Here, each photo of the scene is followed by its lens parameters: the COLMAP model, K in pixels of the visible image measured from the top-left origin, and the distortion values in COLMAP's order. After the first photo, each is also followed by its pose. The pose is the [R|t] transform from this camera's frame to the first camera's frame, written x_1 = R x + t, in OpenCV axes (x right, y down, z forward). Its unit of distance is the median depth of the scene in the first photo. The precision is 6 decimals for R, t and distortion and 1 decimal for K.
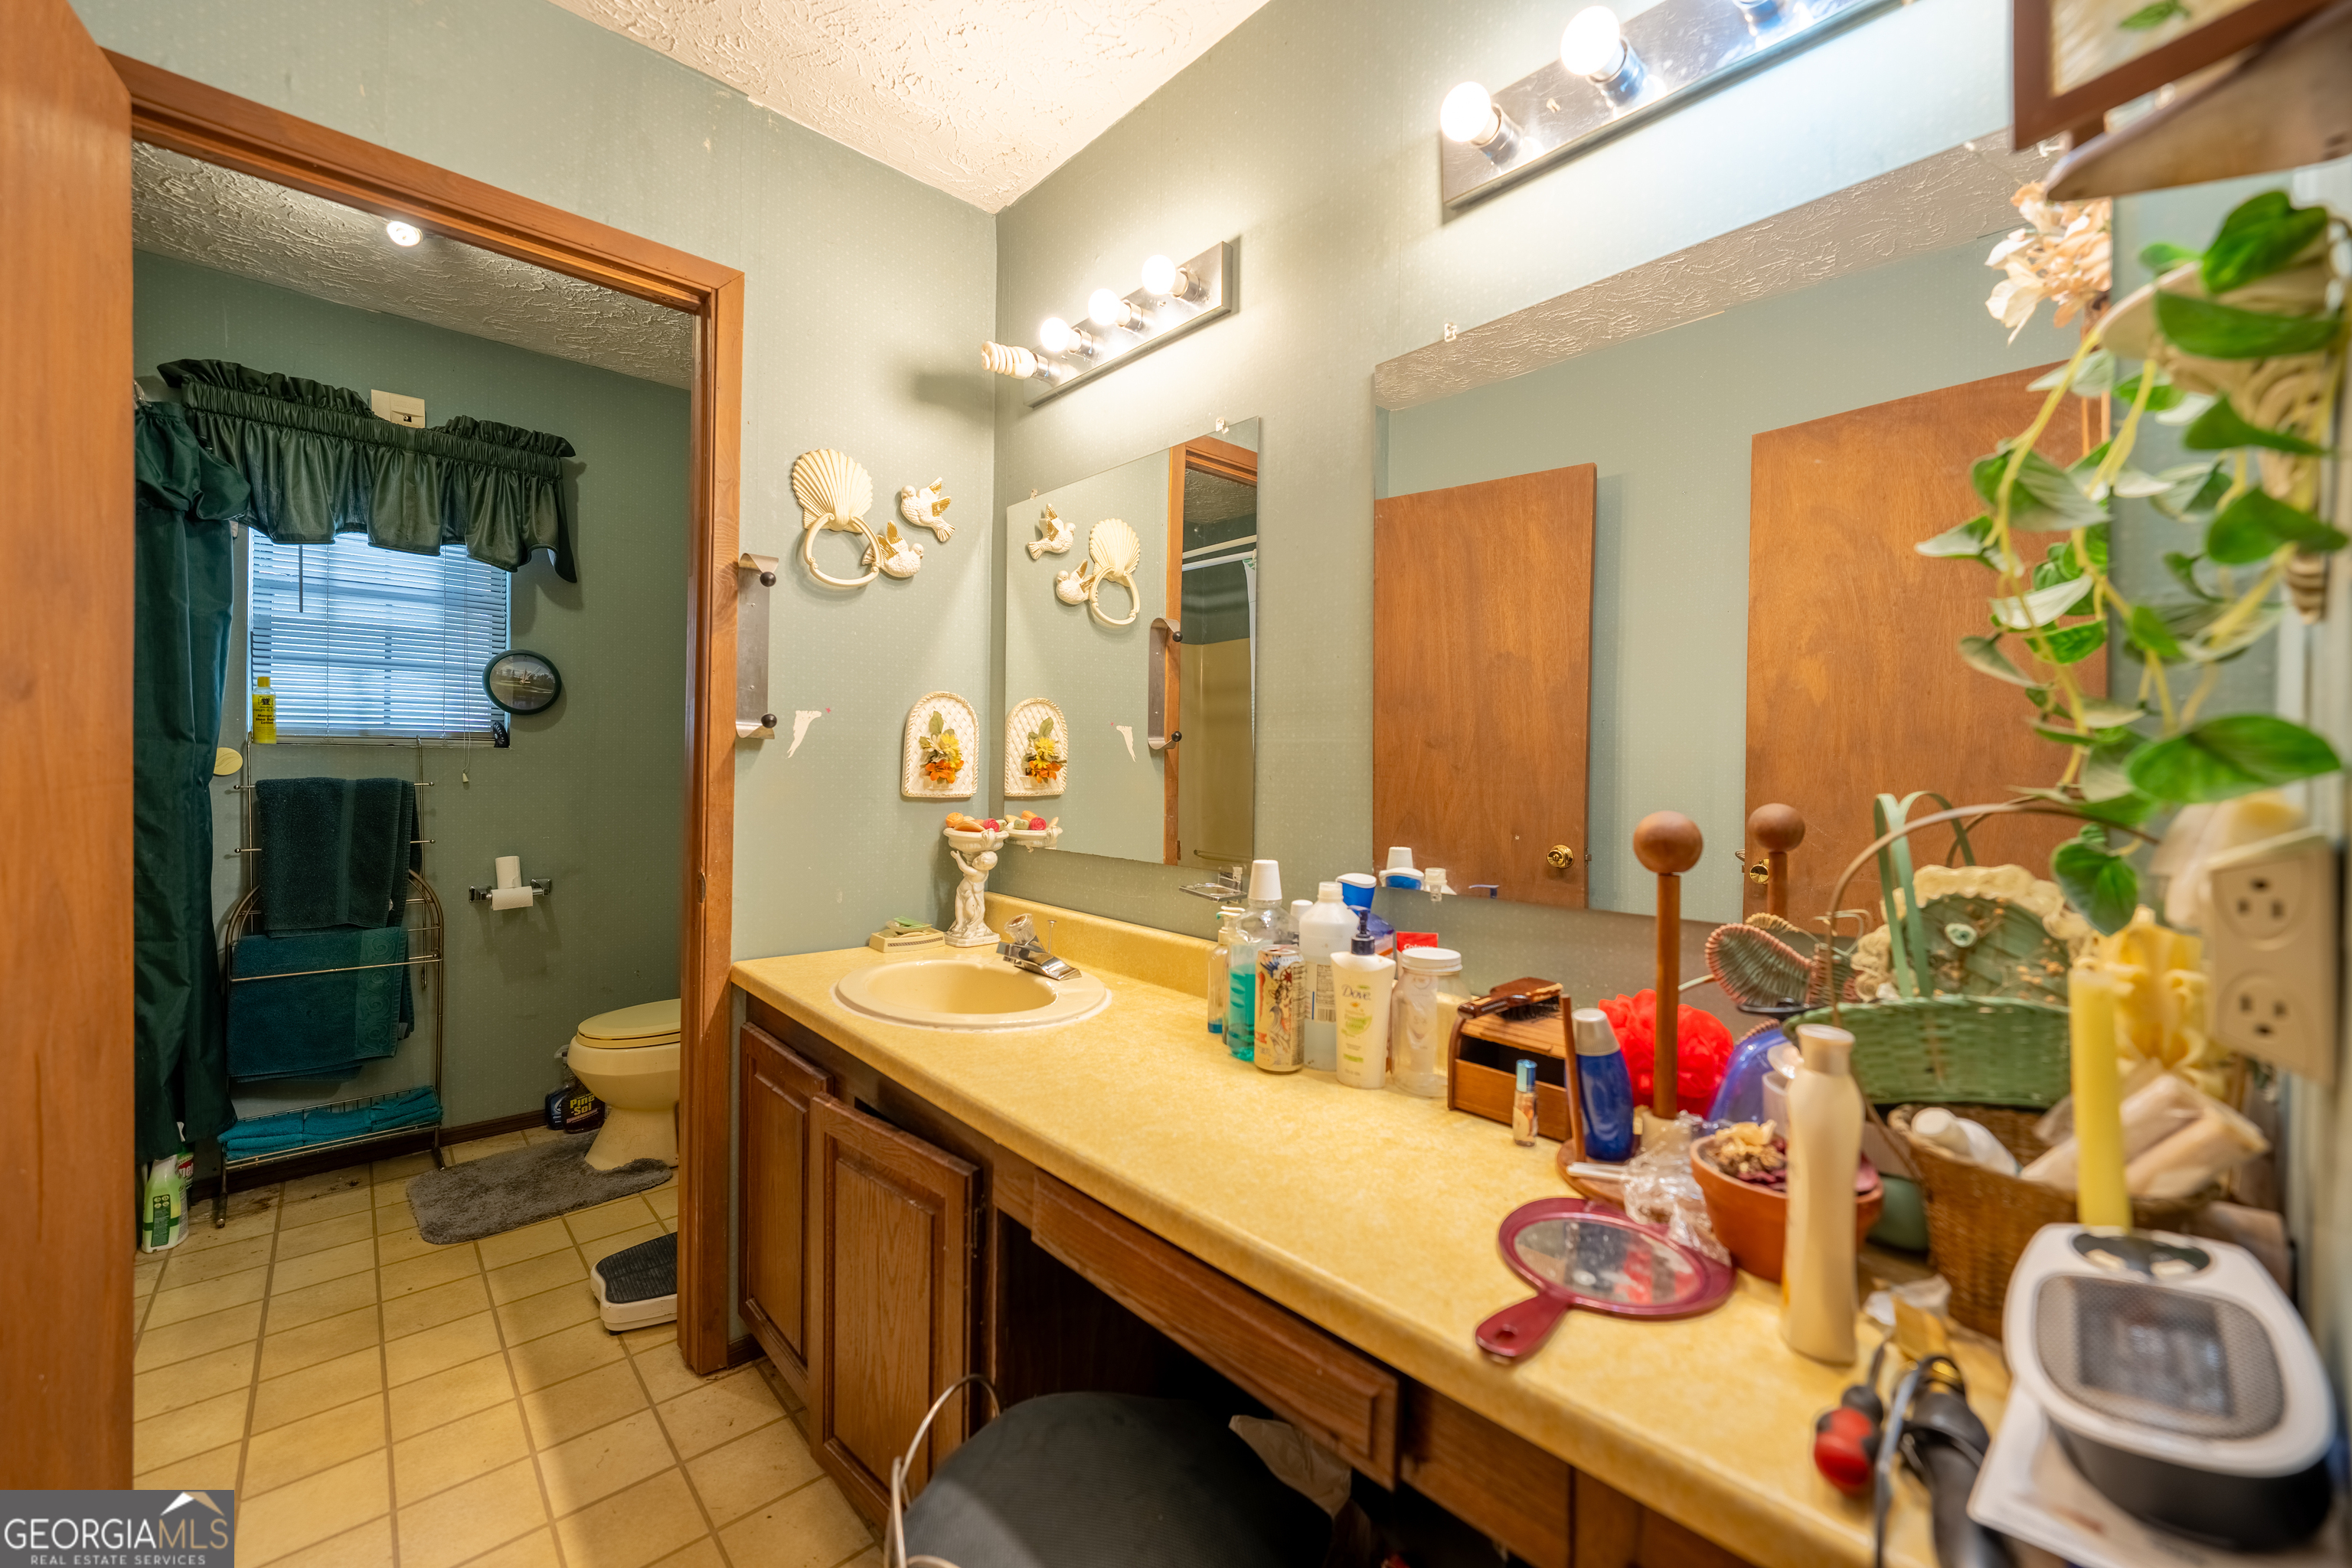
lens RADIAL K [[918.6, 0, 1182.0], [0, 918.6, 777.7], [0, 0, 1]] dist [-0.021769, 0.006527]
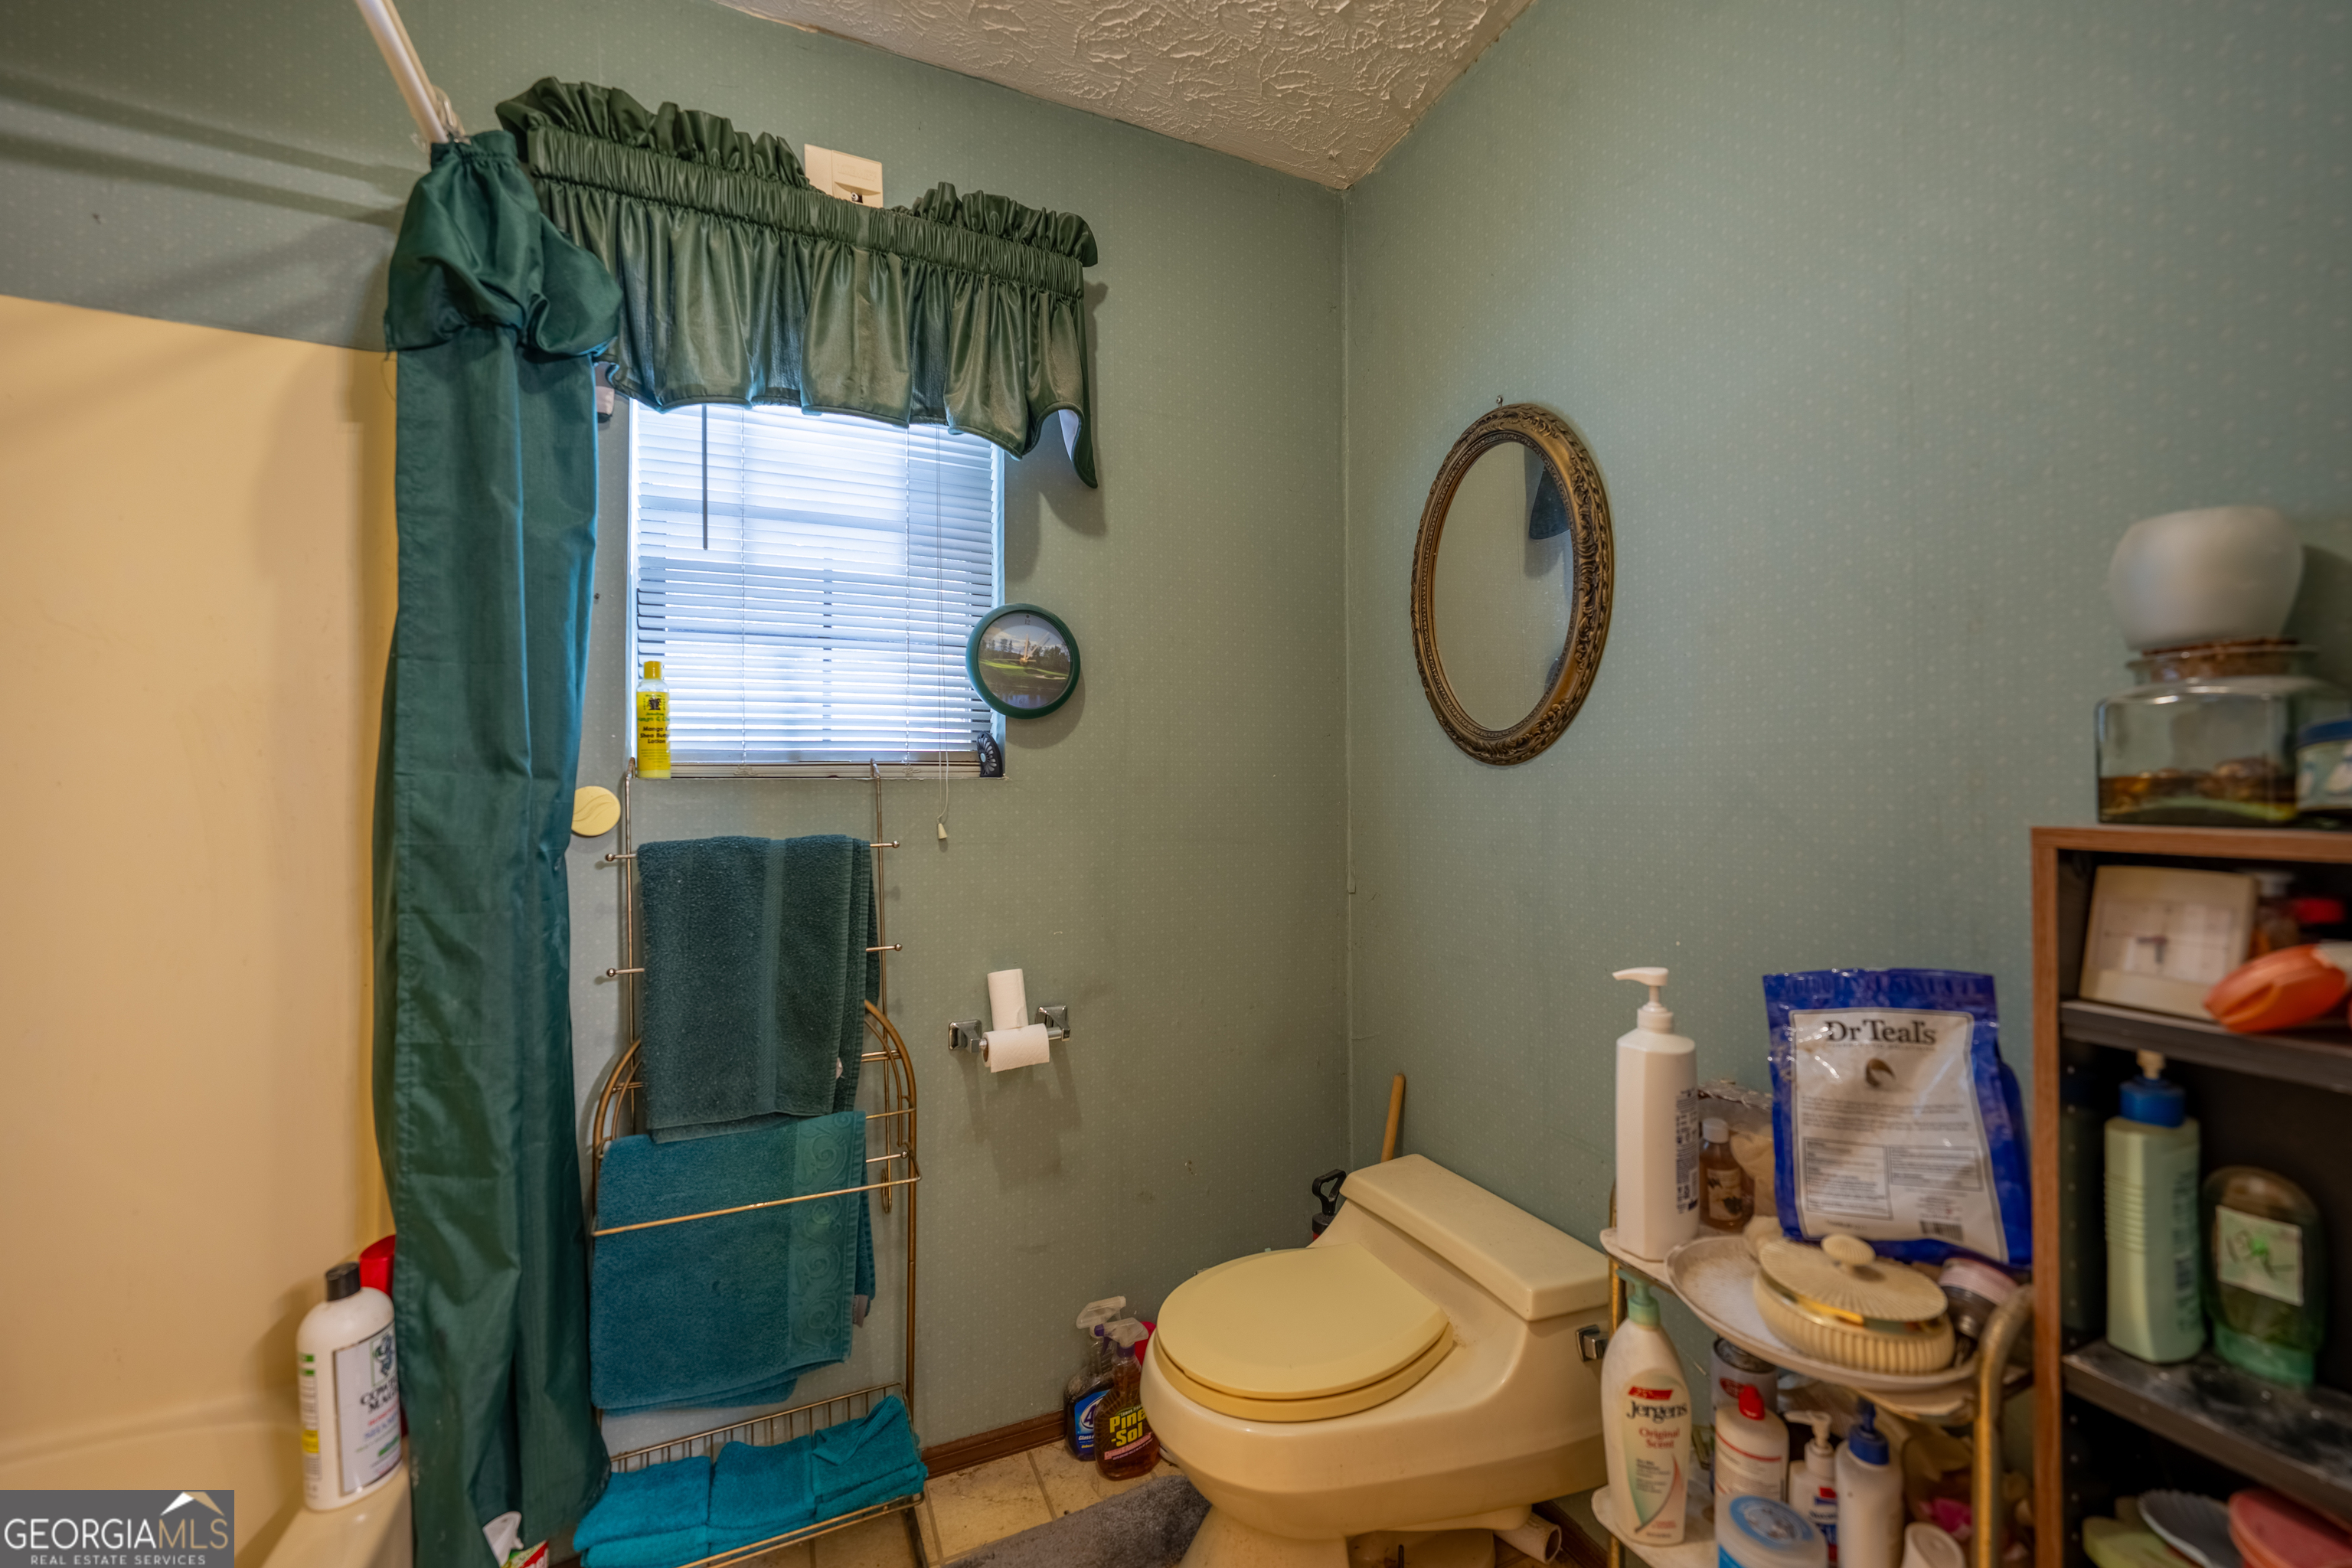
lens RADIAL K [[918.6, 0, 1187.9], [0, 918.6, 782.6], [0, 0, 1]] dist [-0.021769, 0.006527]
pose [[0.950523, -0.020227, -0.309995, -0.507967], [0.014118, 0.999660, -0.021937, -0.016977], [0.310333, 0.016475, 0.950485, 0.549171]]
